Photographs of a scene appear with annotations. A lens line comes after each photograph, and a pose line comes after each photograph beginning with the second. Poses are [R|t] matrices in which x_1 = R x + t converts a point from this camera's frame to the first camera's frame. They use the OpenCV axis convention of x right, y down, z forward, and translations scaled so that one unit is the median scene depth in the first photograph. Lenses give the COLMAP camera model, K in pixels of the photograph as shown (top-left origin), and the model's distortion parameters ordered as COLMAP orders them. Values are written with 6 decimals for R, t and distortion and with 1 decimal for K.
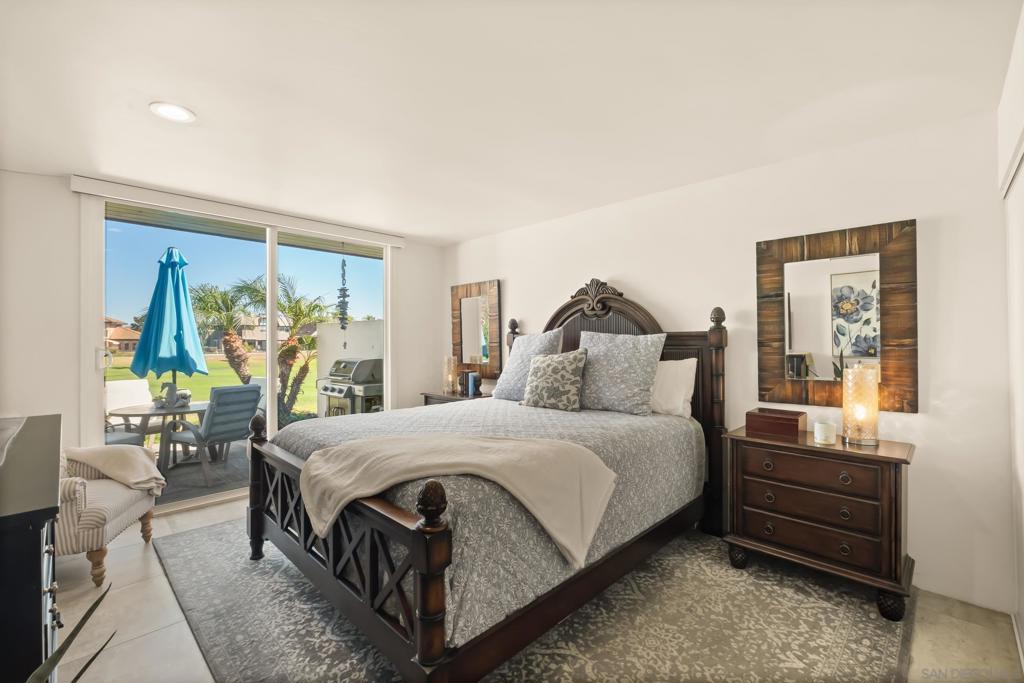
lens RADIAL K [[442.2, 0, 512.0], [0, 442.2, 341.5], [0, 0, 1]] dist [-0.002246, 0.000645]
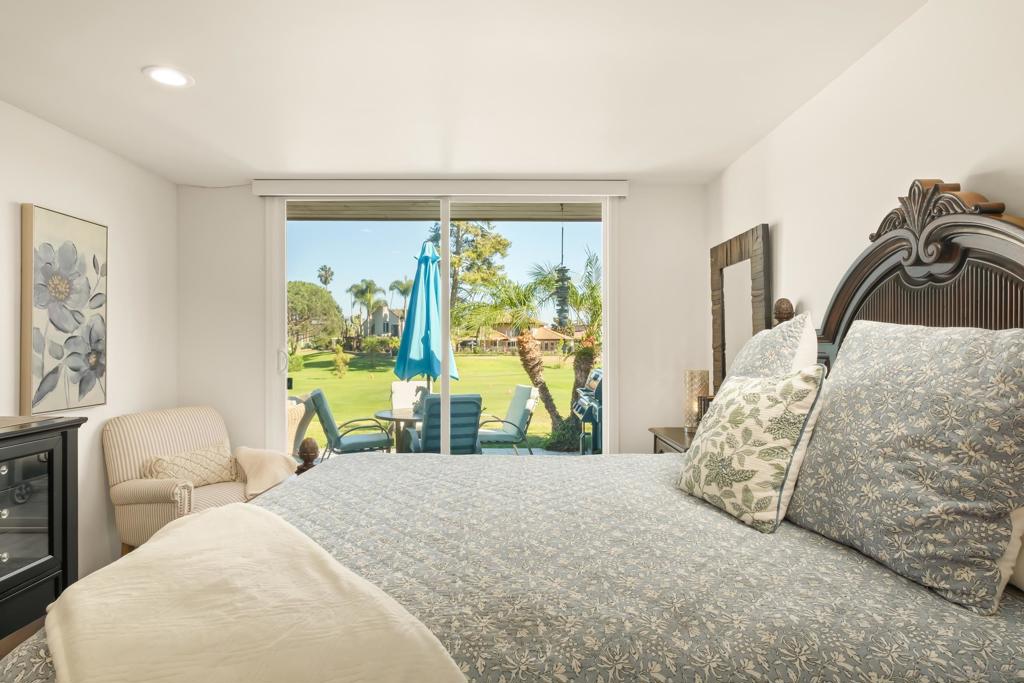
lens RADIAL K [[559.4, 0, 512.0], [0, 559.4, 341.5], [0, 0, 1]] dist [-0.000506, 0.000278]
pose [[0.702476, 0.002179, -0.711705, 0.271039], [-0.002747, 0.999996, 0.000350, -0.003946], [0.711703, 0.001709, 0.702479, 0.404276]]
